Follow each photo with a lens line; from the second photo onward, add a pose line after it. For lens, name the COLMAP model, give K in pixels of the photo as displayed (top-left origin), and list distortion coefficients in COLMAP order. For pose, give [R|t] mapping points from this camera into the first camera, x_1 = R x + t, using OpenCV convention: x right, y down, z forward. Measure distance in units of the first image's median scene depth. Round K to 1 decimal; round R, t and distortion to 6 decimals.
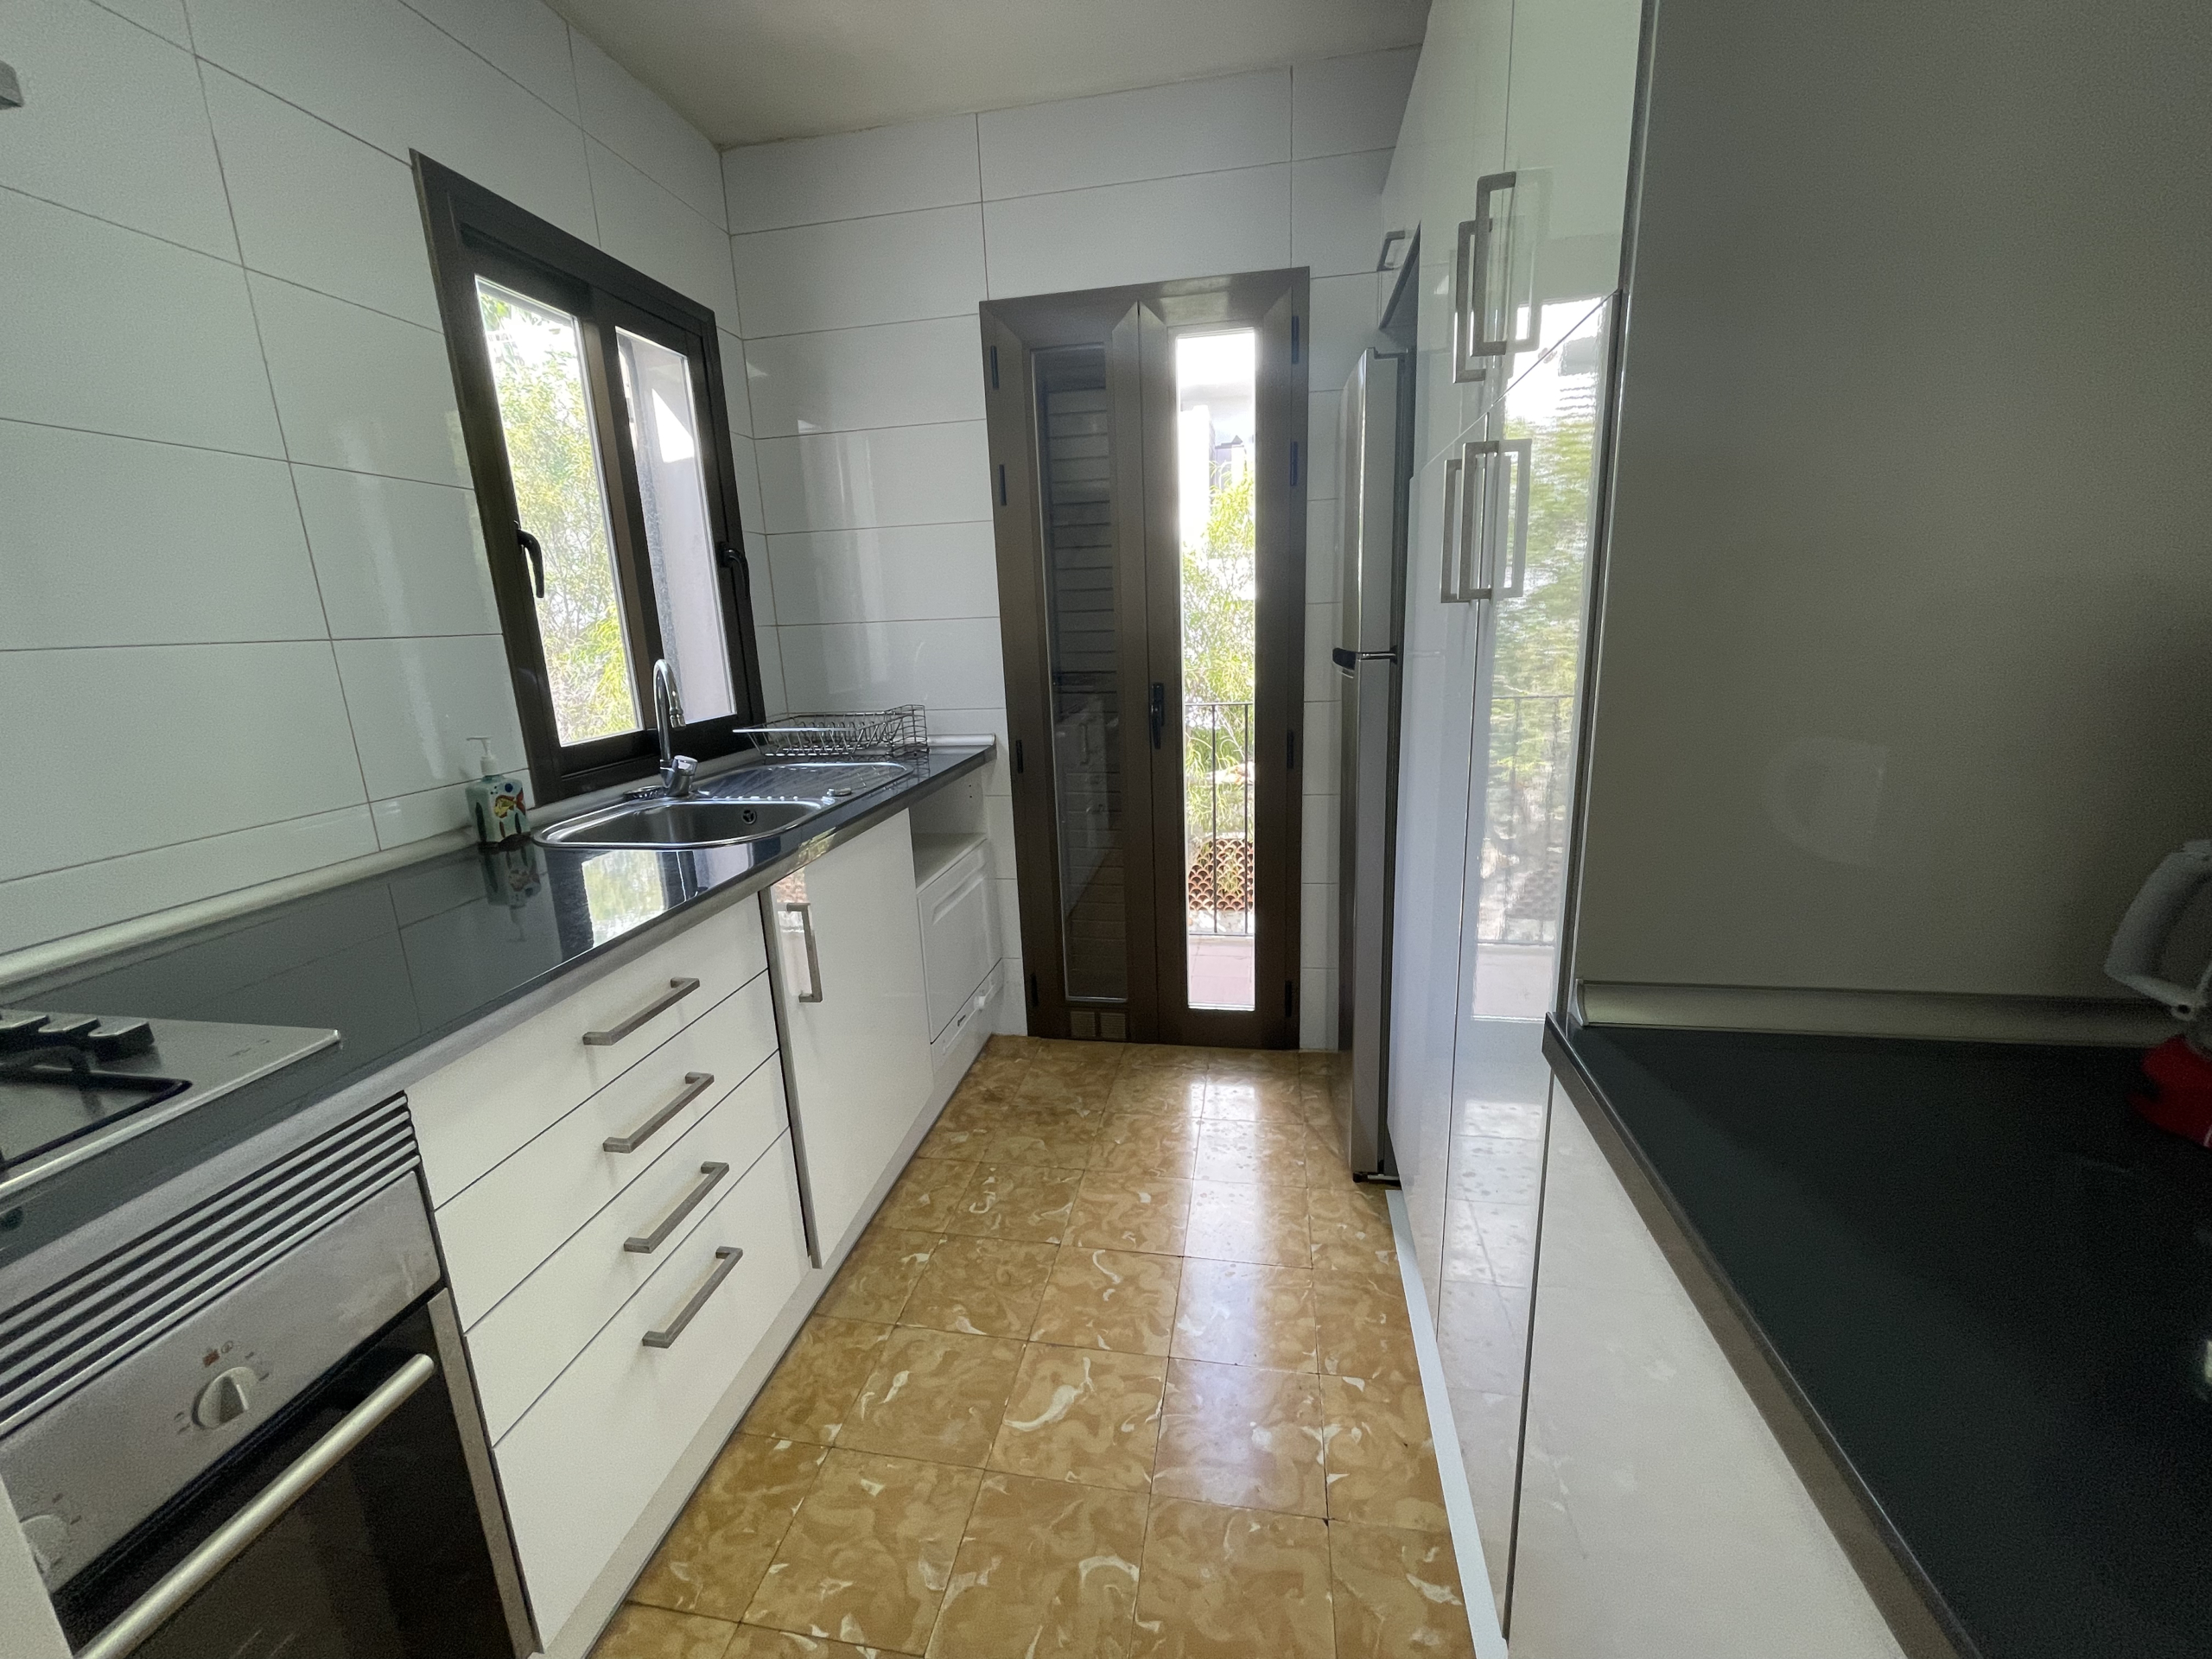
lens RADIAL K [[890.7, 0, 1101.6], [0, 890.7, 825.4], [0, 0, 1]] dist [-0.008300, 0.002030]
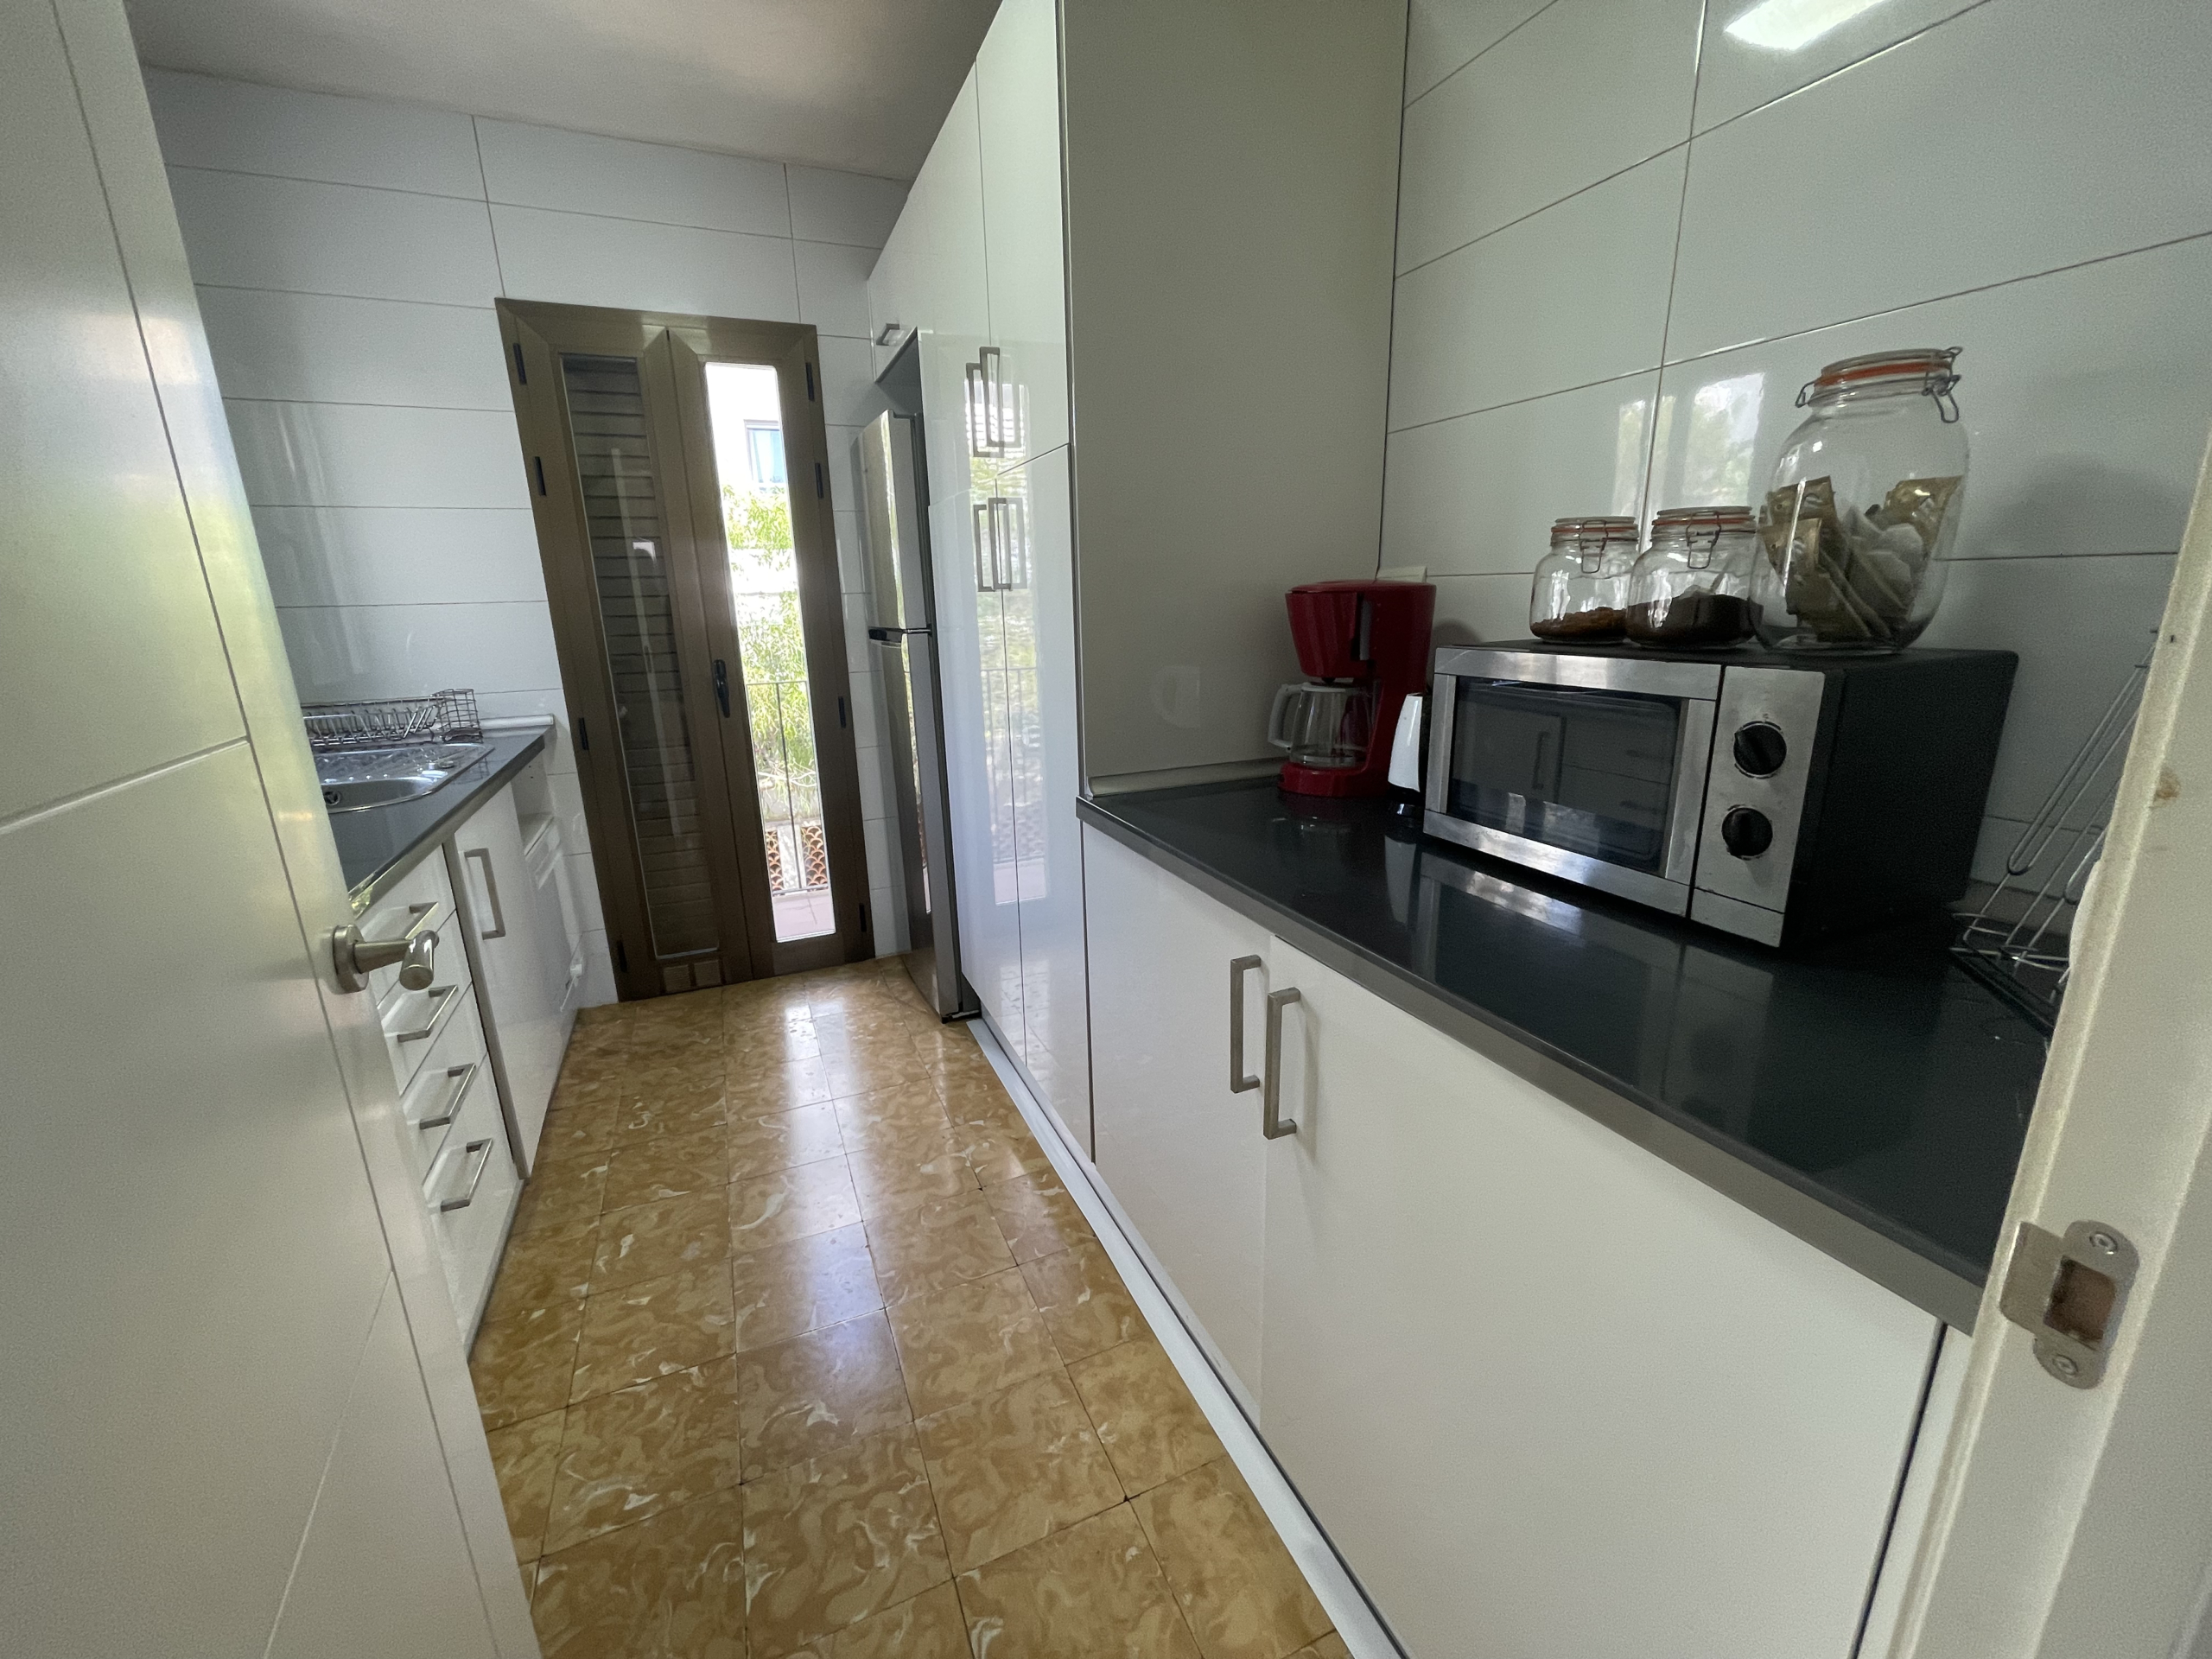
lens RADIAL K [[890.7, 0, 1101.5], [0, 890.7, 824.7], [0, 0, 1]] dist [-0.008300, 0.002030]
pose [[0.833105, -0.120434, 0.539844, -0.246173], [0.119014, 0.992177, 0.037678, 0.093856], [-0.540159, 0.032859, 0.840921, -0.323316]]
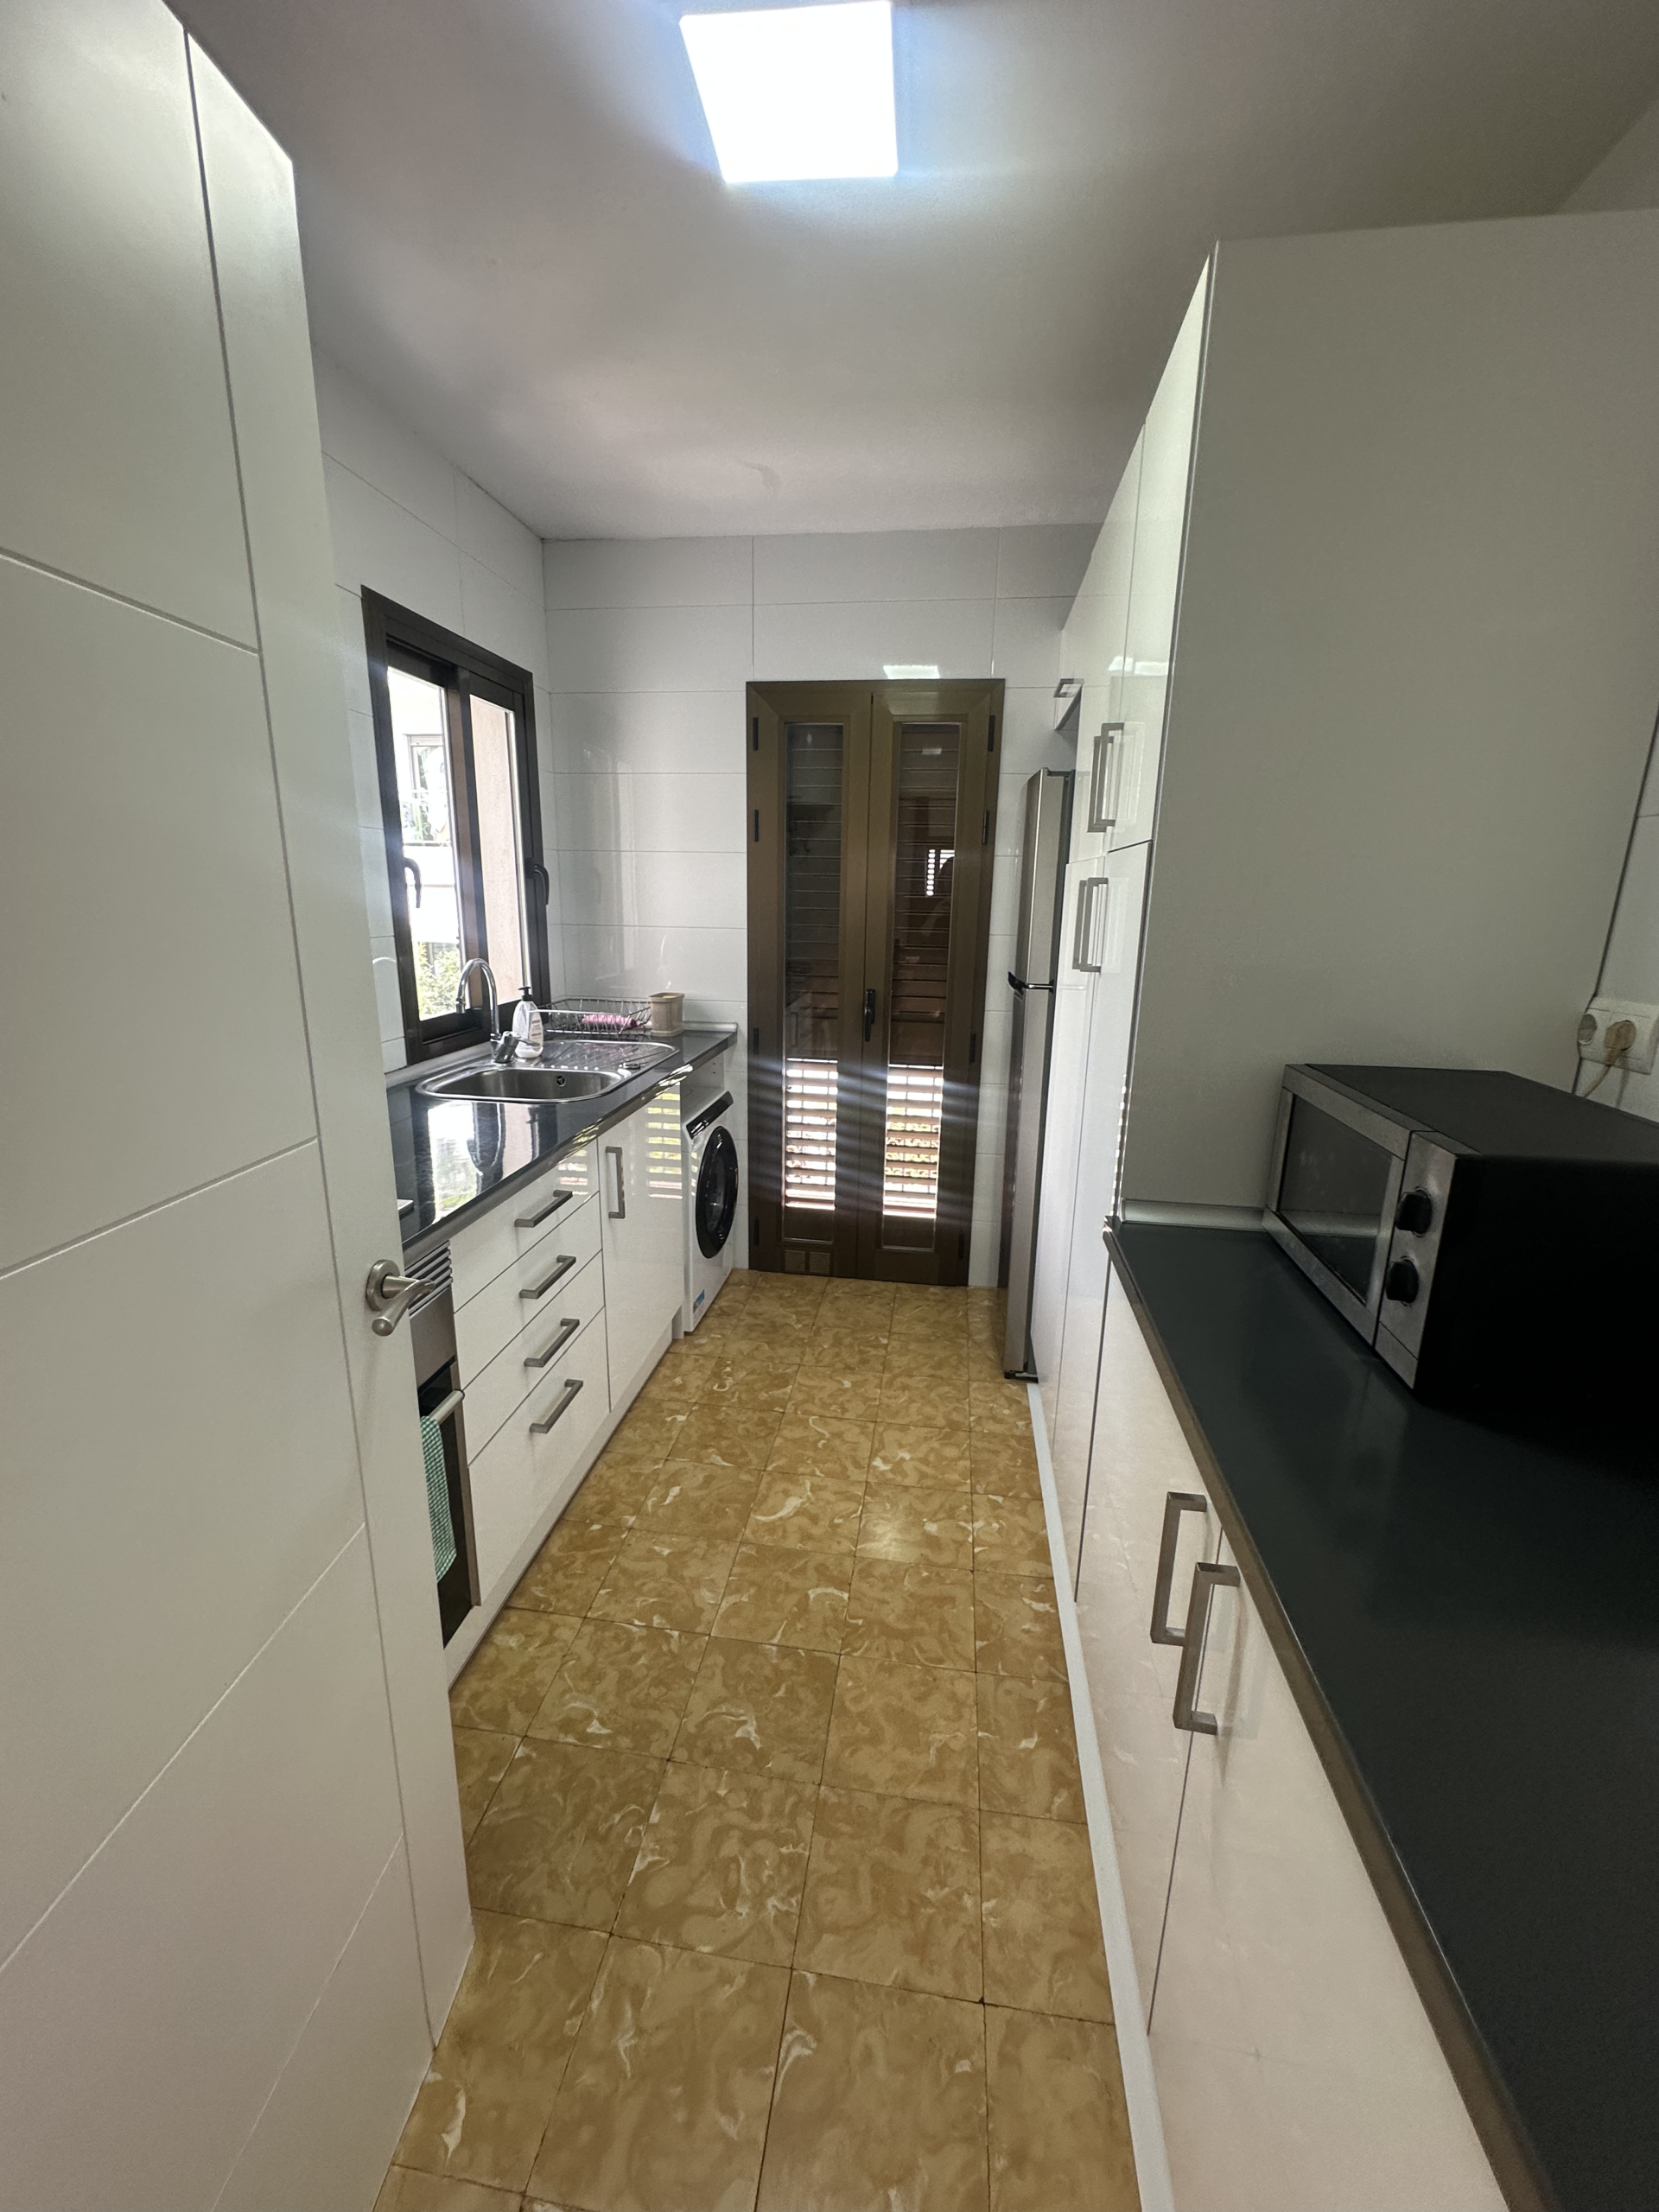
lens RADIAL K [[882.2, 0, 828.4], [0, 882.2, 1103.4], [0, 0, 1]] dist [-0.001825, -0.000006]
pose [[0.997481, 0.047840, 0.052371, -0.079209], [-0.048029, 0.998843, 0.002355, 0.001381], [-0.052198, -0.004865, 0.998625, -0.355248]]
